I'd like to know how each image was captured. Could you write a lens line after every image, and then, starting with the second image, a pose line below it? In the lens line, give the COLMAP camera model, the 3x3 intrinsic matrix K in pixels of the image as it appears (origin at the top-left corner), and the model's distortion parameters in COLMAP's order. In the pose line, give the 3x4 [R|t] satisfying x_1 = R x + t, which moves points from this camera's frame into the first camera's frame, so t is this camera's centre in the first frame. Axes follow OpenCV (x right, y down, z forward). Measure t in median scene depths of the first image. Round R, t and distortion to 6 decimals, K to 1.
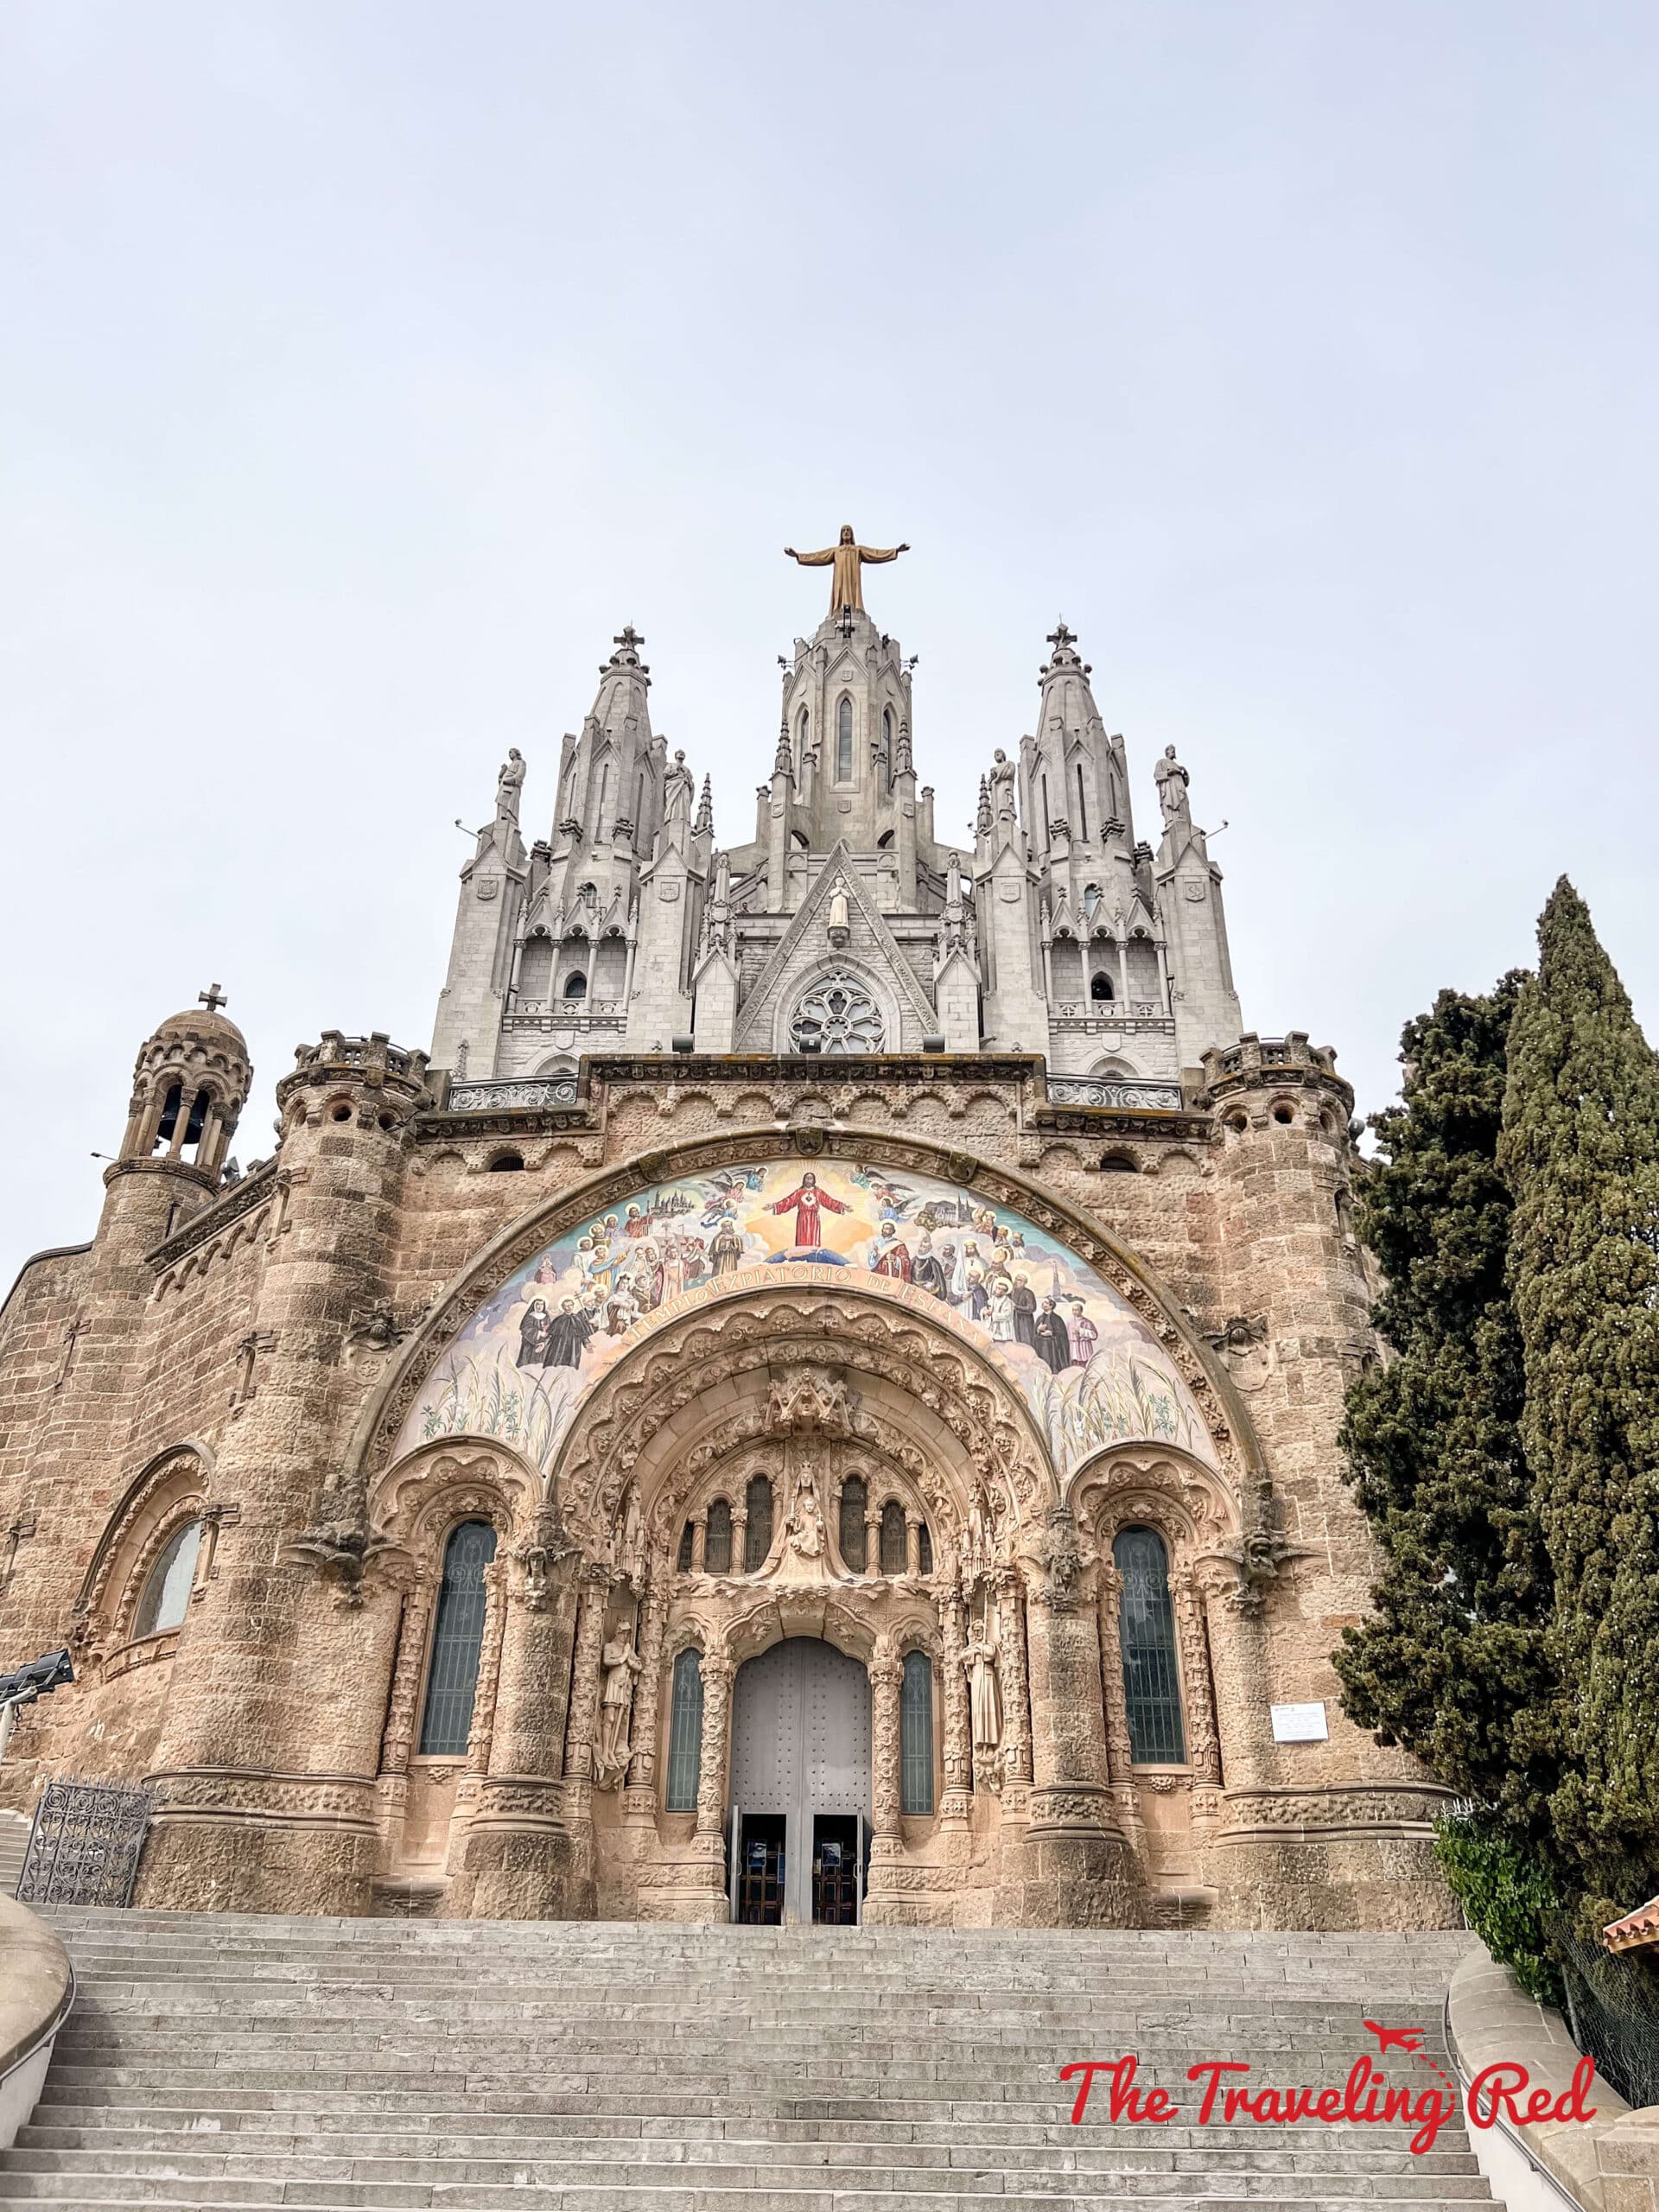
lens RADIAL K [[1644.3, 0, 829.5], [0, 1644.3, 1106.0], [0, 0, 1]] dist [0.004306, -0.000454]
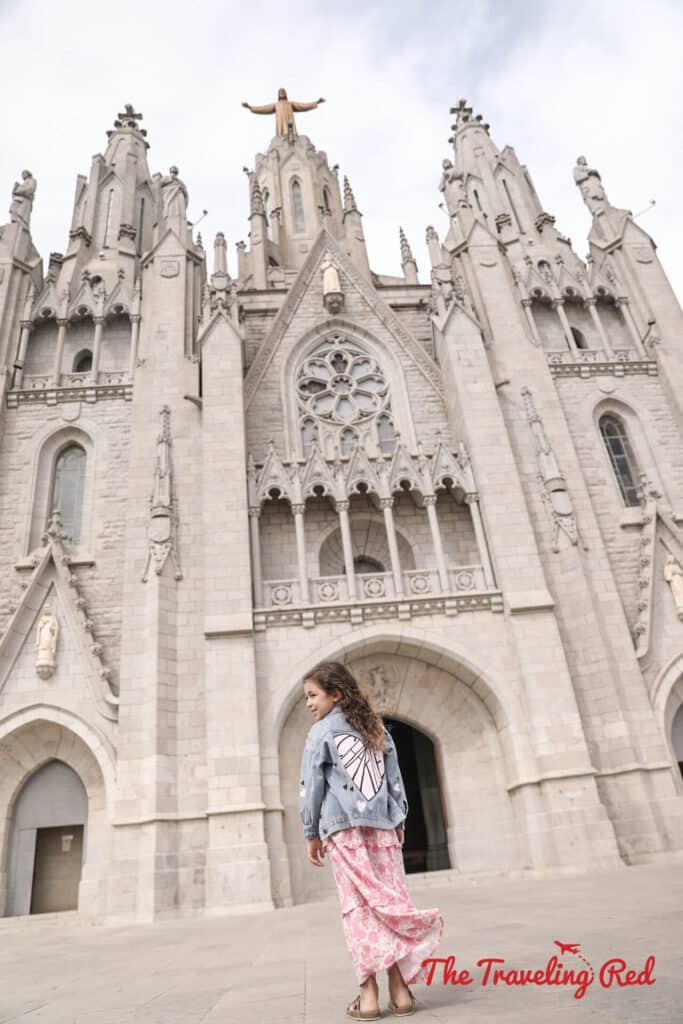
lens RADIAL K [[751.1, 0, 341.5], [0, 751.1, 512.0], [0, 0, 1]] dist [-0.056194, 0.001504]
pose [[0.992788, -0.068210, 0.098583, -0.045669], [0.064341, 0.997047, 0.041912, 0.011066], [-0.101151, -0.035267, 0.994246, 0.508823]]
